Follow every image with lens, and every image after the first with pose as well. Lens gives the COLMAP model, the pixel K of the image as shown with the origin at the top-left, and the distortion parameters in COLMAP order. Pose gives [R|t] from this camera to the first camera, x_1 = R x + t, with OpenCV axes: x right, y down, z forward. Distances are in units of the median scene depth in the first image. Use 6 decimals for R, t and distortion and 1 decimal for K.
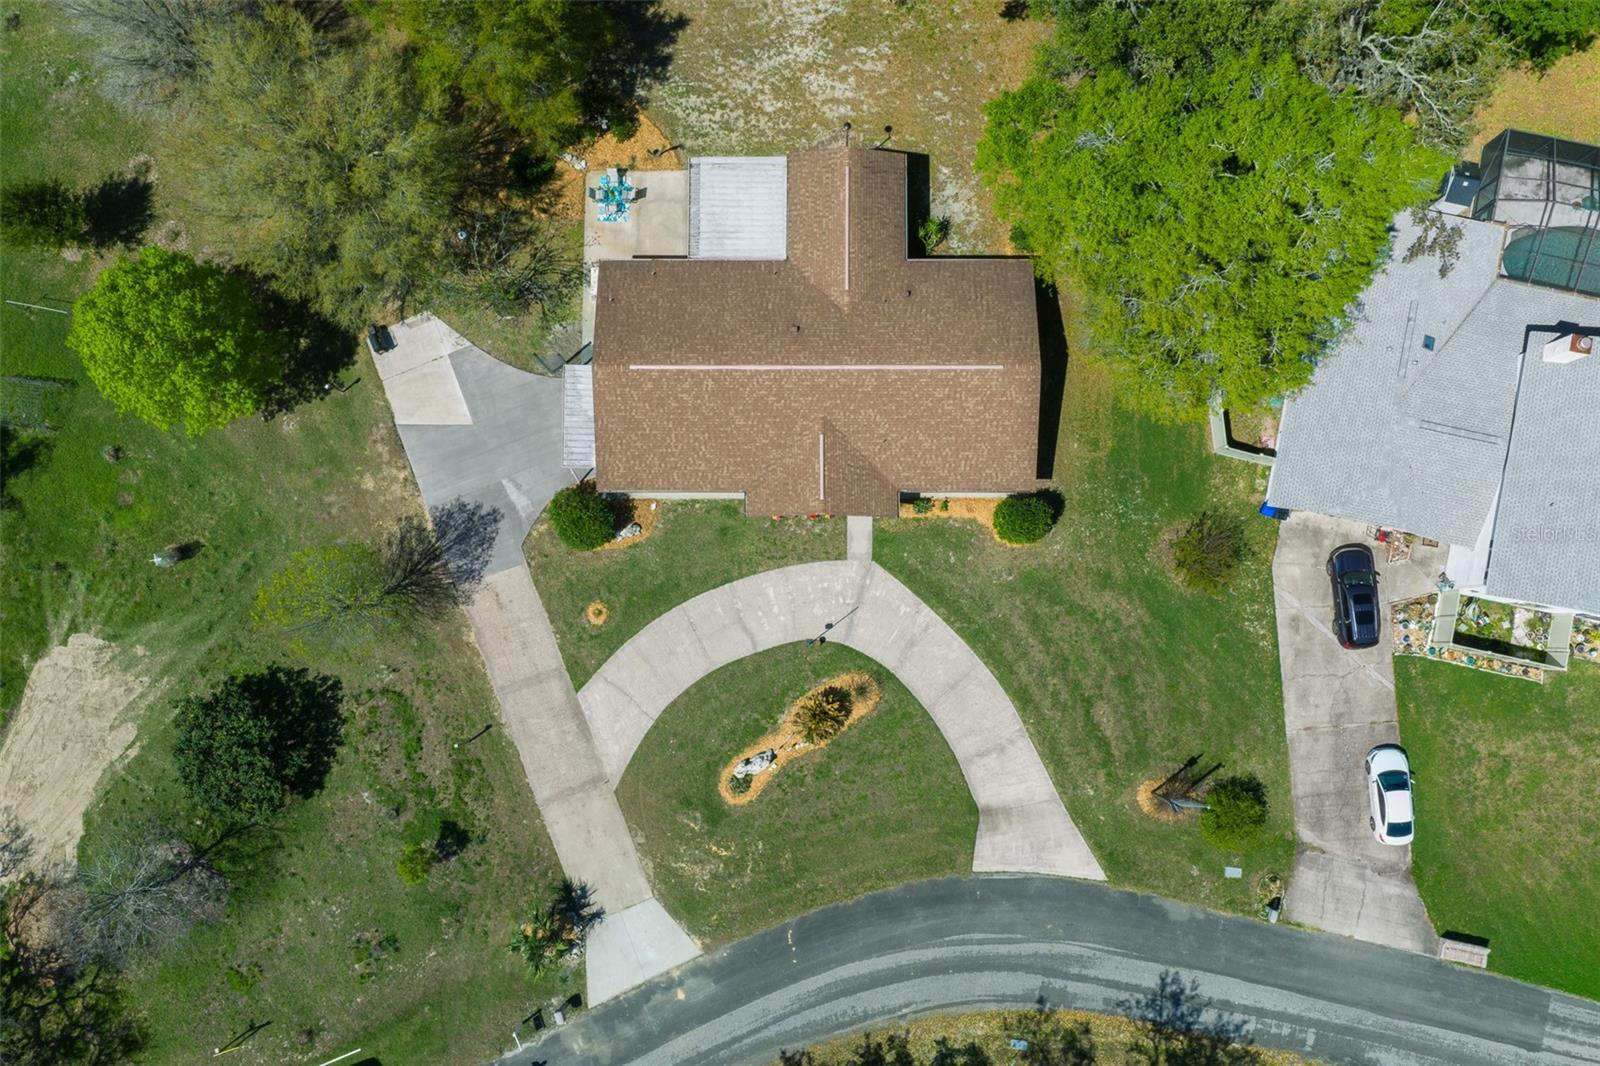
lens RADIAL K [[1354.2, 0, 800.0], [0, 1354.2, 533.0], [0, 0, 1]] dist [0.007653, -0.004467]
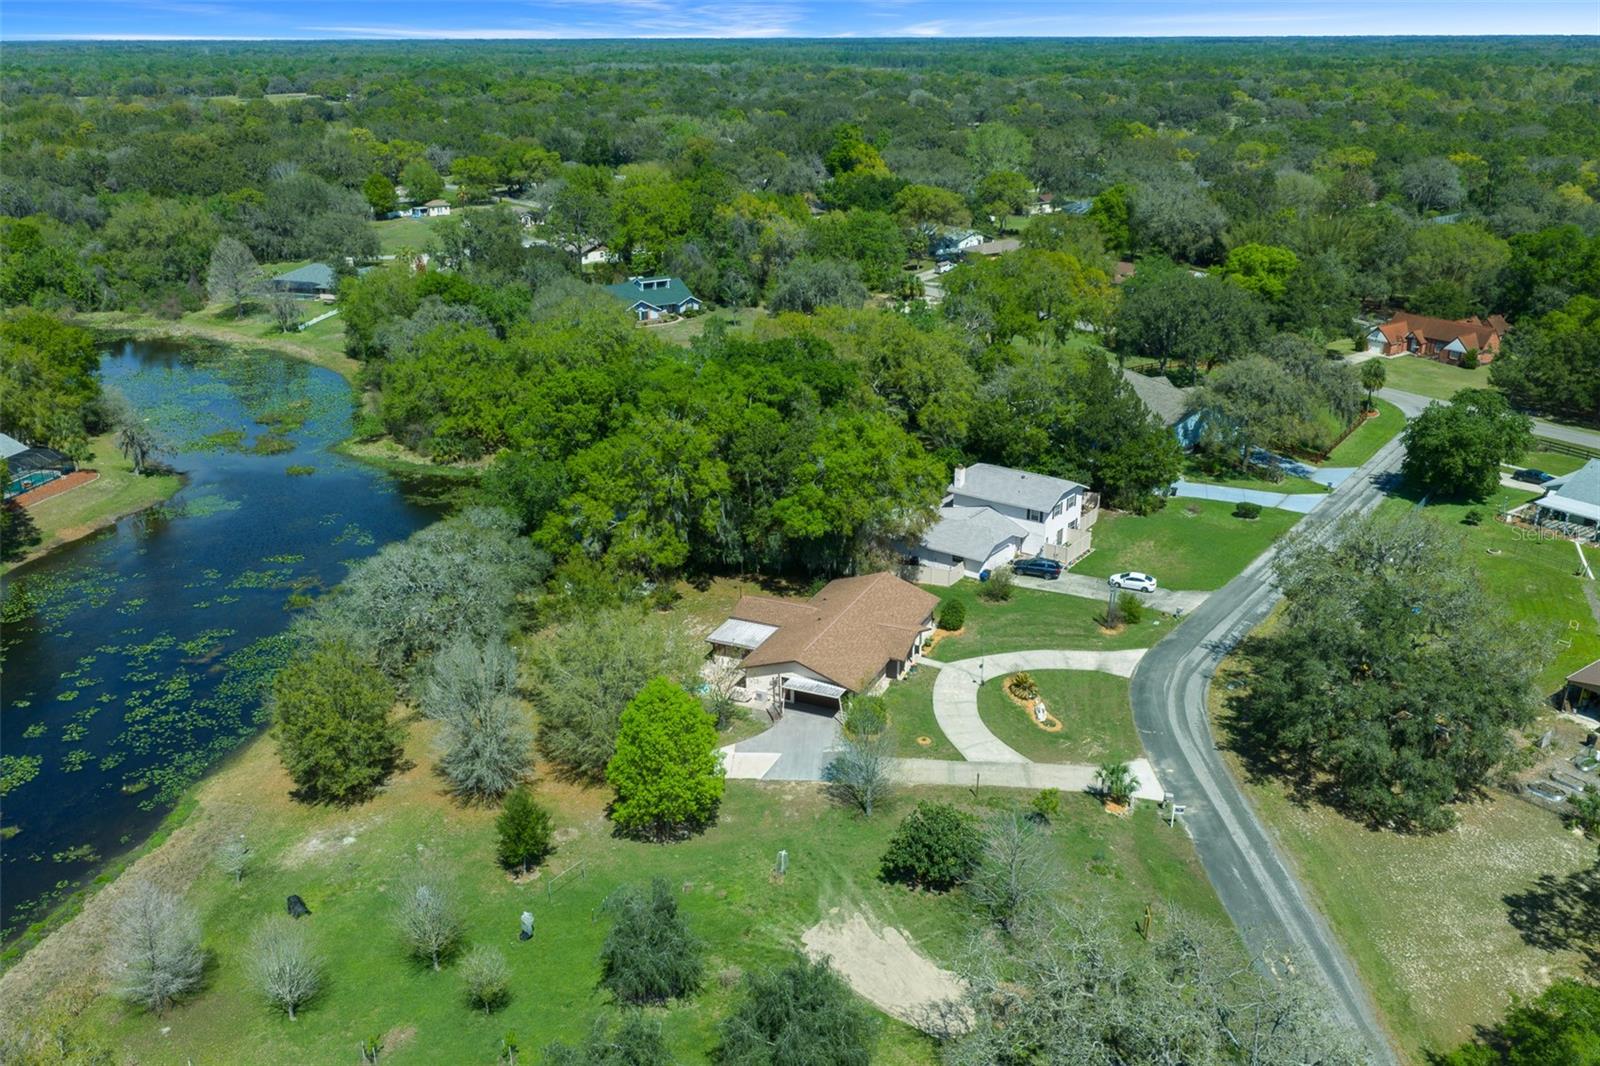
lens RADIAL K [[1316.1, 0, 794.4], [0, 1316.1, 532.8], [0, 0, 1]] dist [0.002934, -0.005716]
pose [[0.414370, -0.316304, 0.853375, -1.478979], [0.907106, 0.219644, -0.359049, 0.429918], [-0.073870, 0.922881, 0.377935, 0.193008]]
